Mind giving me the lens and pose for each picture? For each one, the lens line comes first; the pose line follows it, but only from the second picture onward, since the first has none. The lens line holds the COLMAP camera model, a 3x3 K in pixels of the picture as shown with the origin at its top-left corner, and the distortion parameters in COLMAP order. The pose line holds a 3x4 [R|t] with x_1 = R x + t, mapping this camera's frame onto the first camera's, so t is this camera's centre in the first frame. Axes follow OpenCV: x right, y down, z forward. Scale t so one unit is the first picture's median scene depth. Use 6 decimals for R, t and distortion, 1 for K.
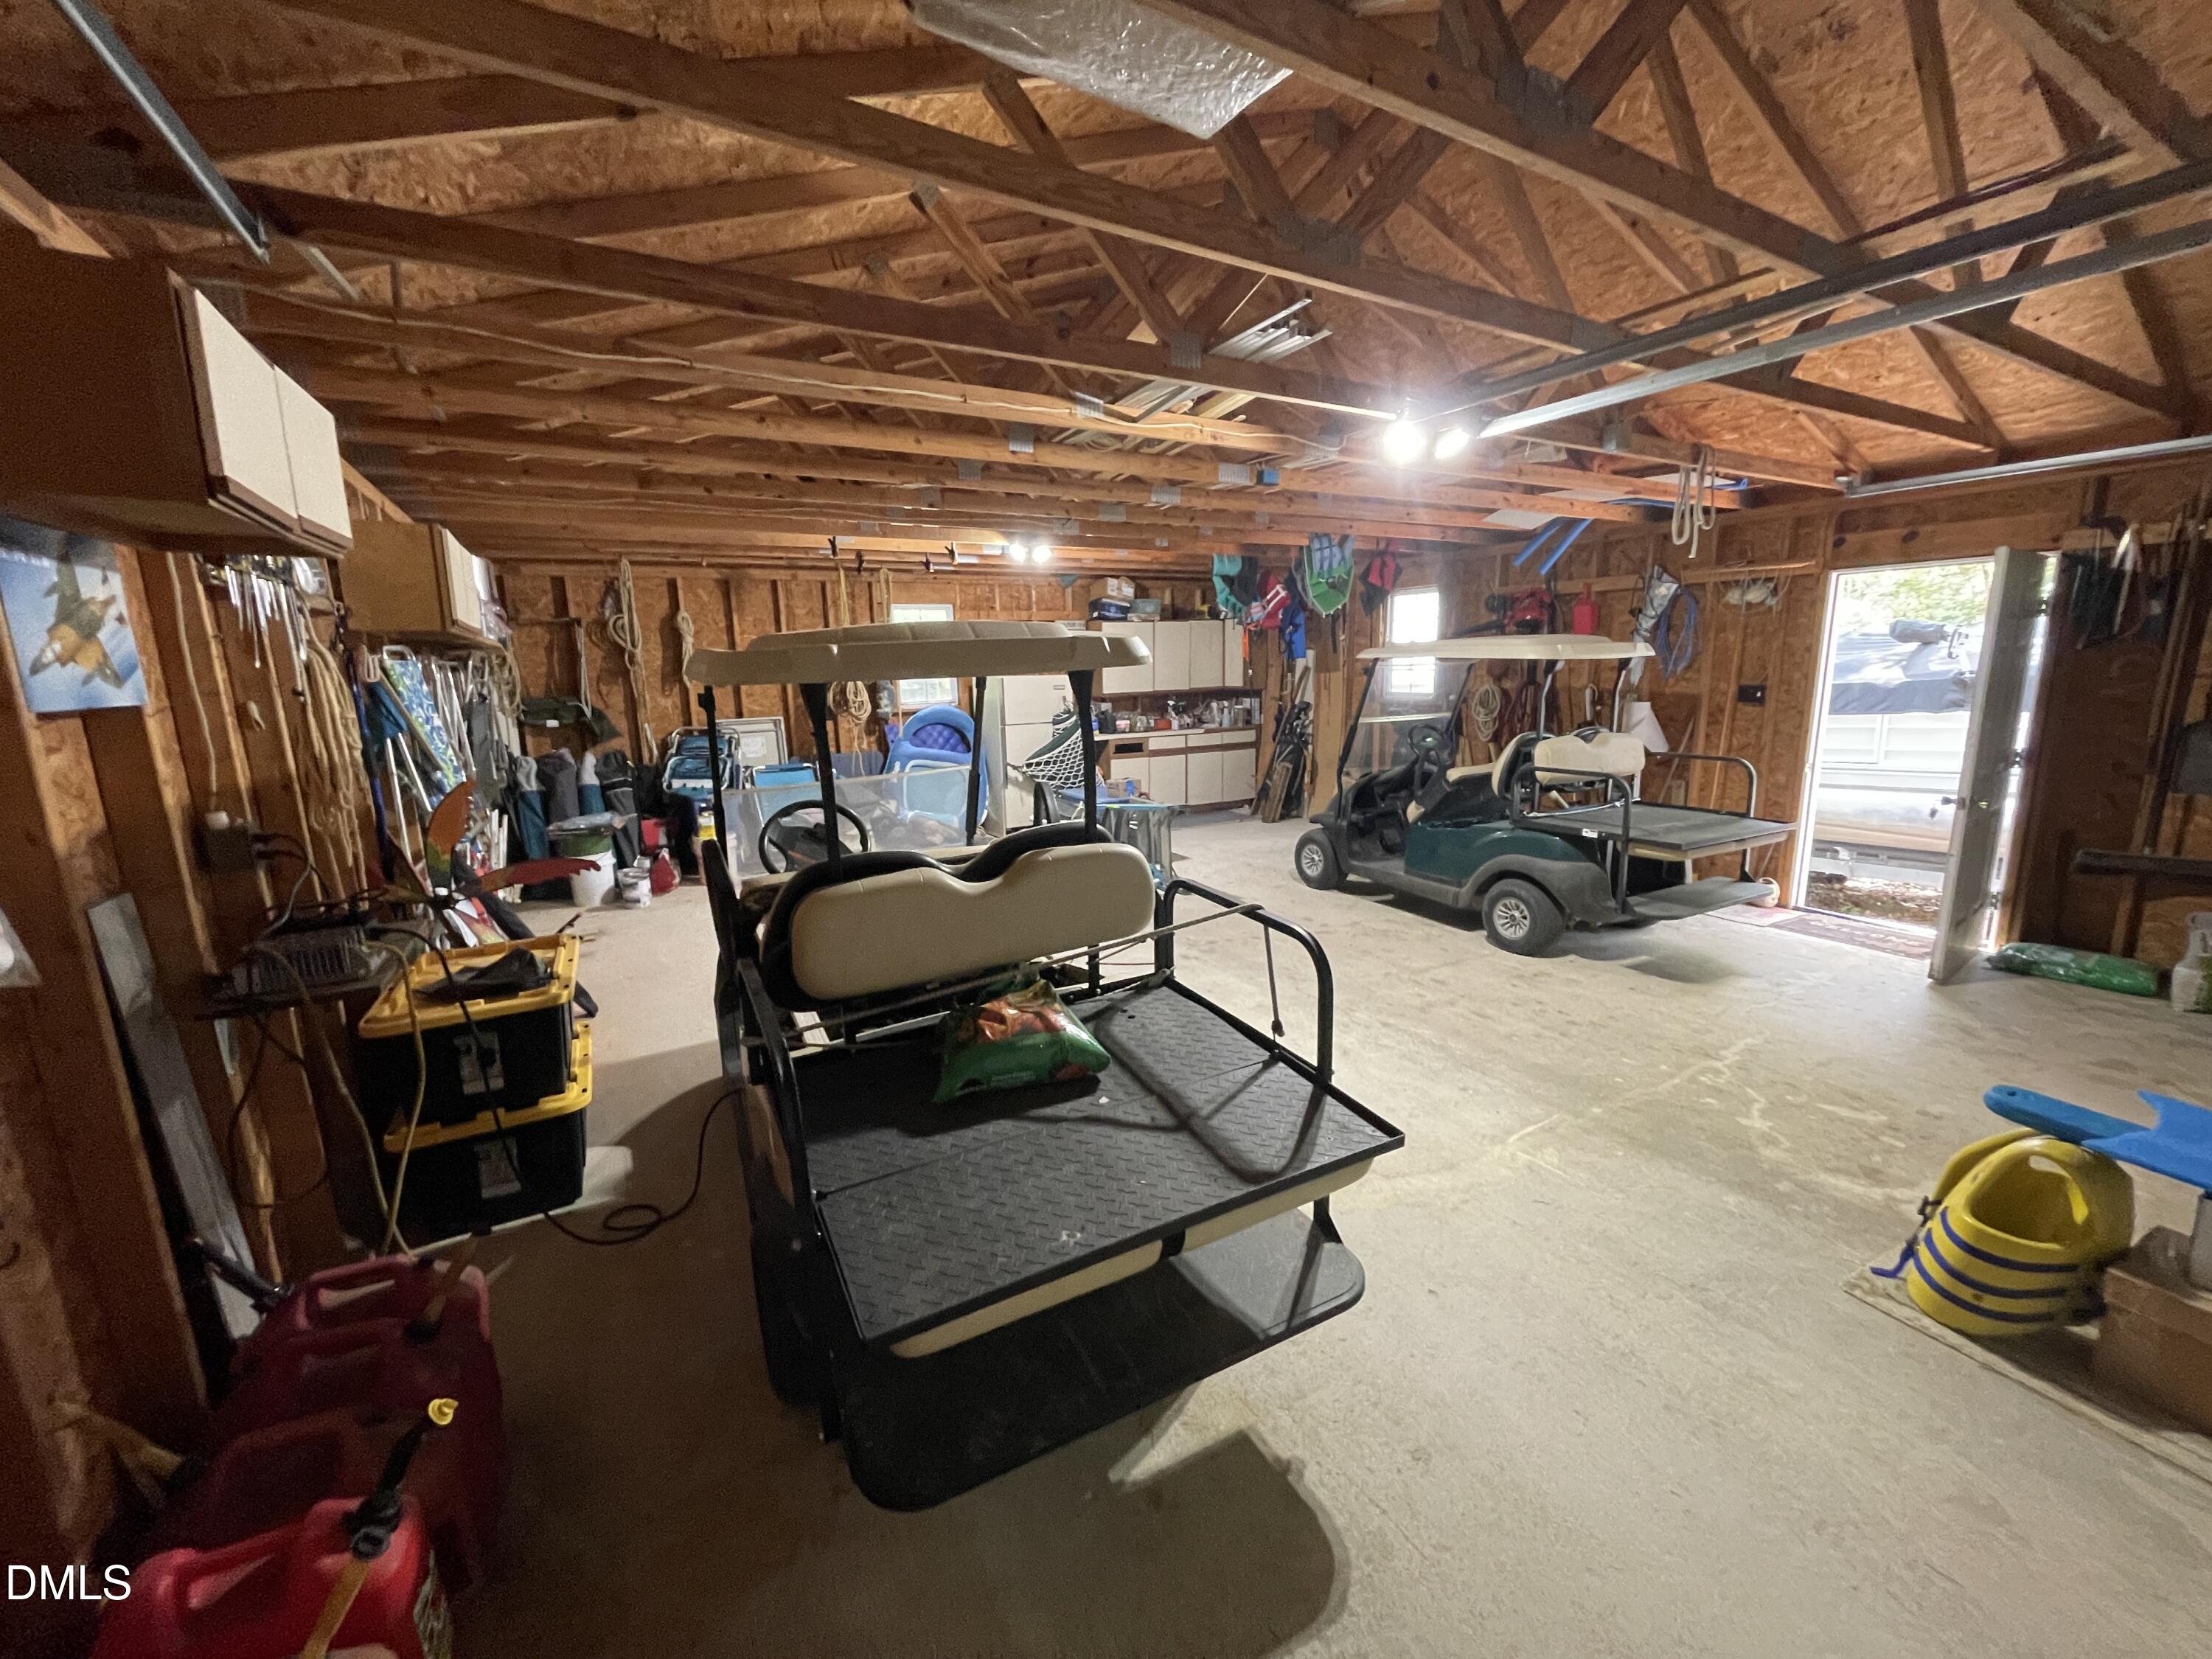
lens RADIAL K [[881.7, 0, 1104.6], [0, 881.7, 830.6], [0, 0, 1]] dist [-0.005248, 0.002516]
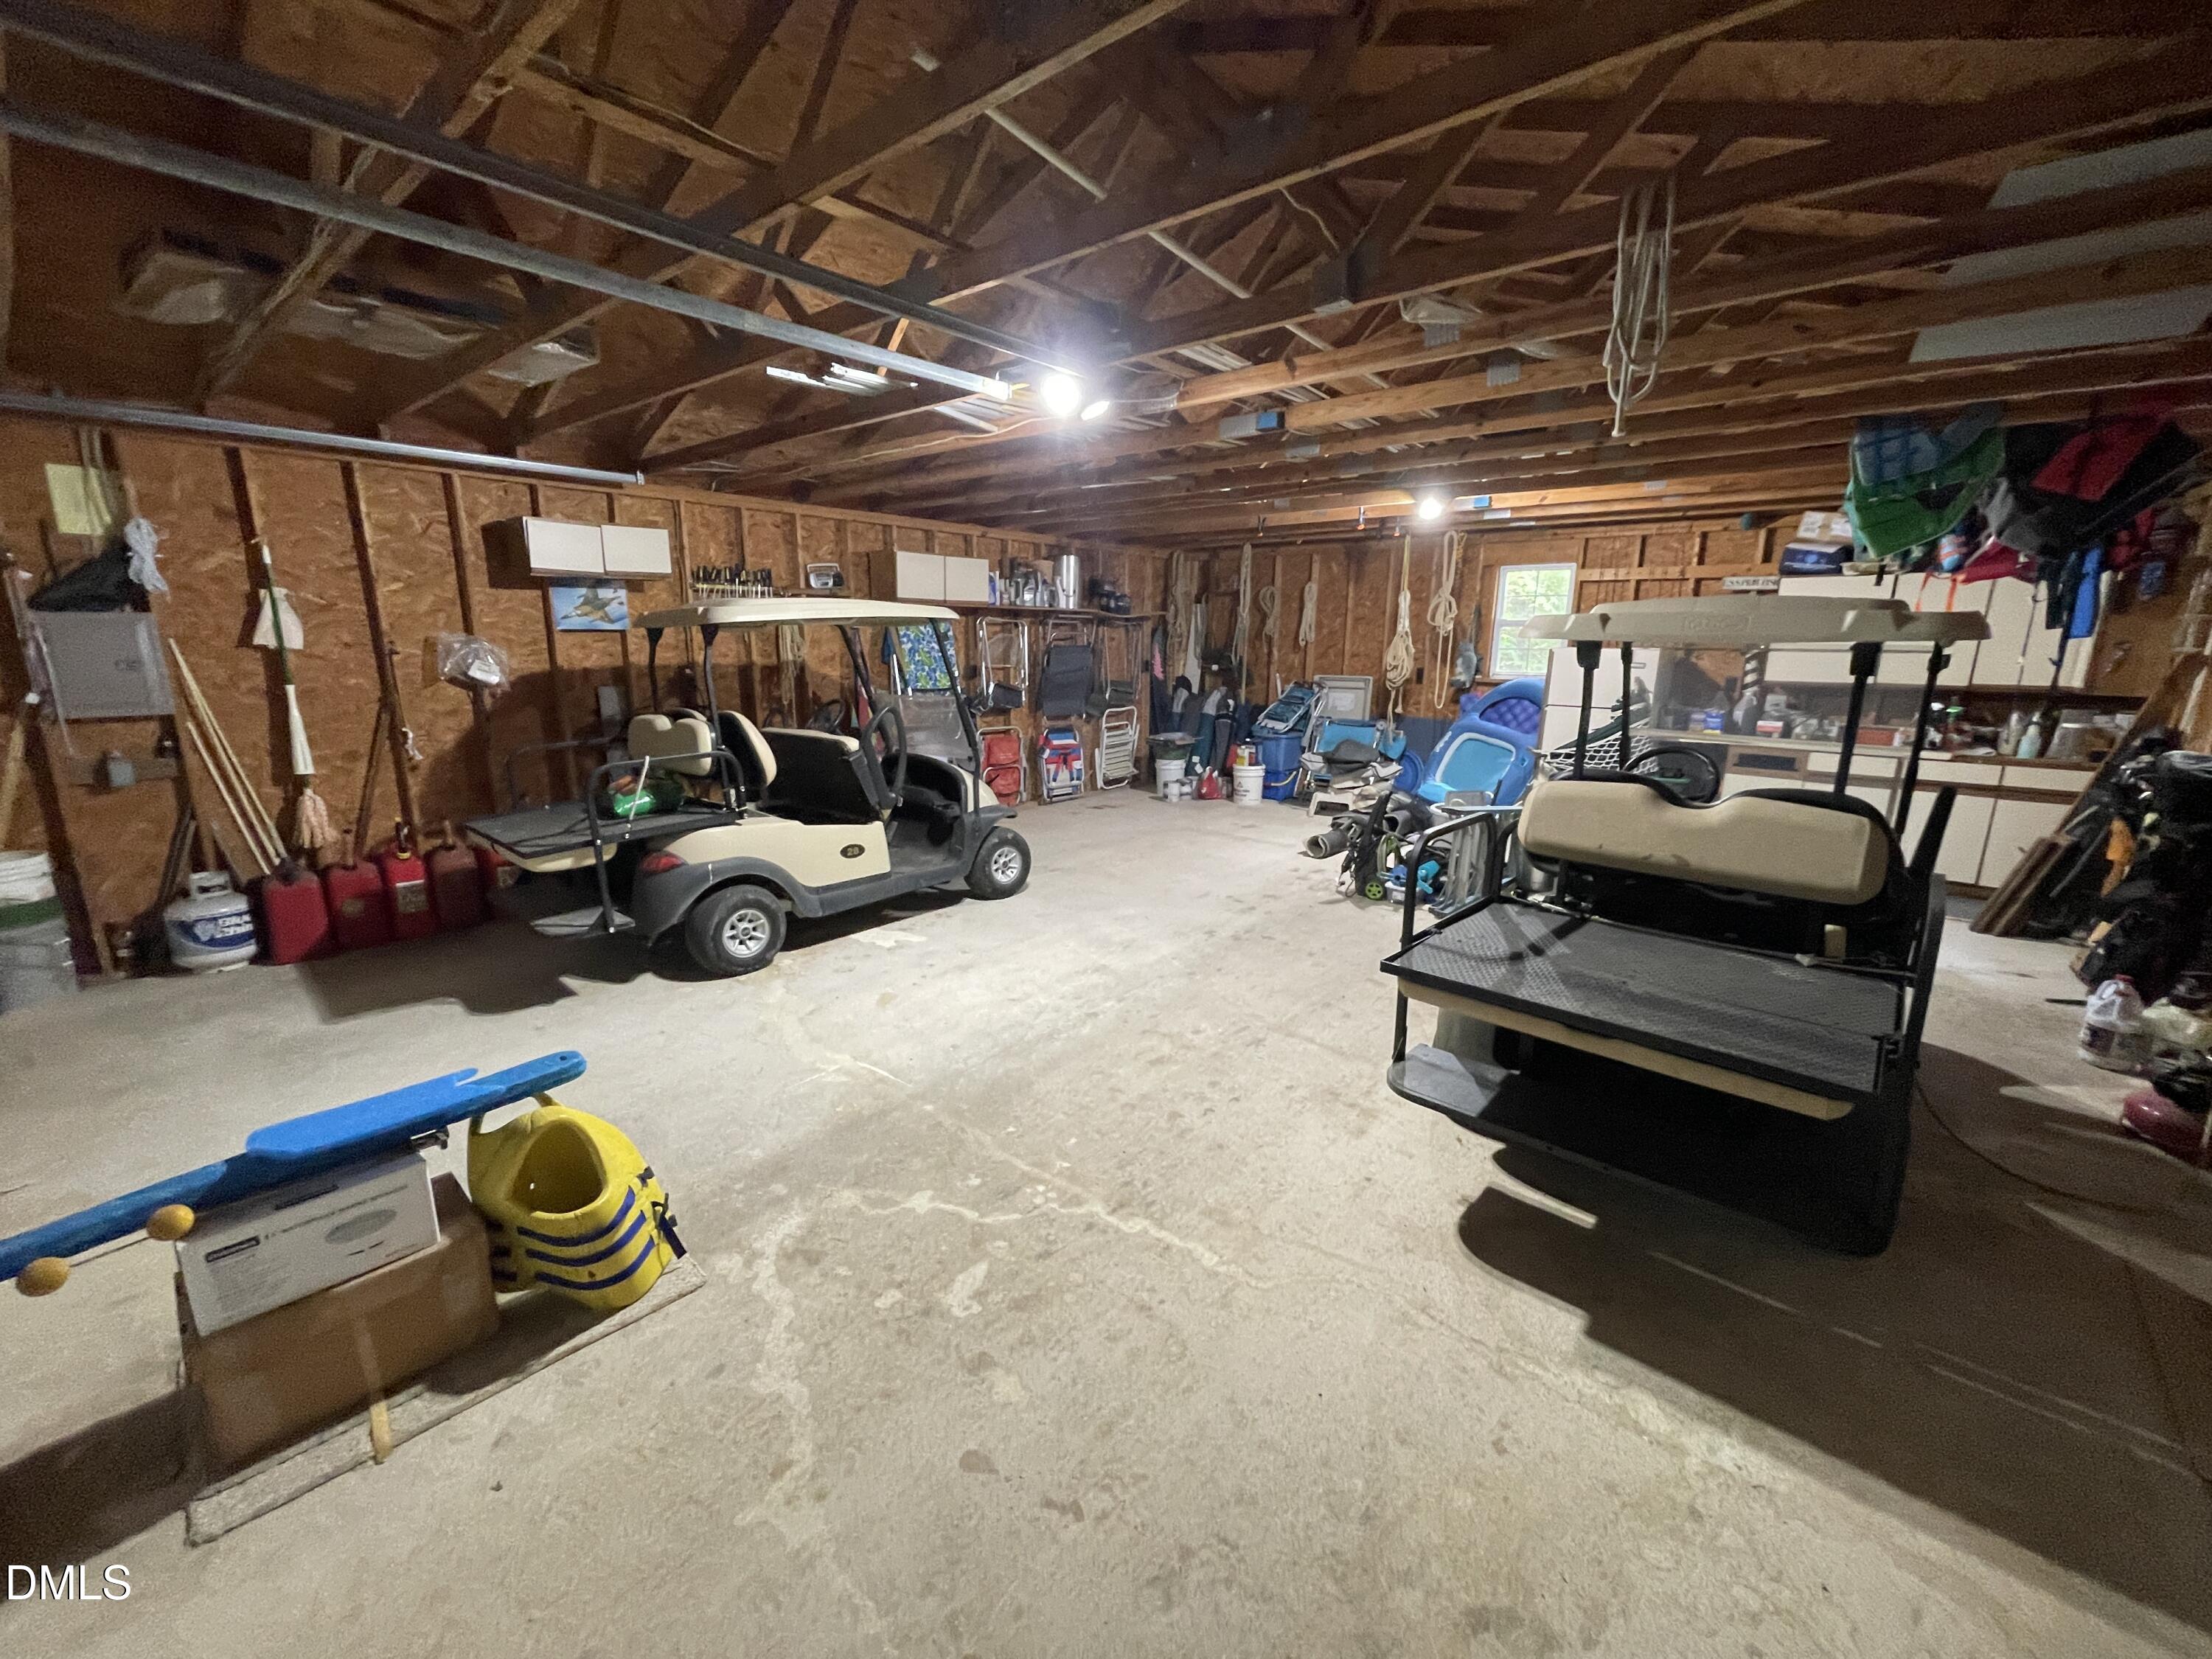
lens RADIAL K [[881.7, 0, 1098.5], [0, 881.7, 828.4], [0, 0, 1]] dist [-0.005248, 0.002516]
pose [[0.340328, 0.226125, -0.912712, 1.168041], [-0.193968, 0.966660, 0.167165, -0.135943], [0.920083, 0.120146, 0.372843, 0.642925]]
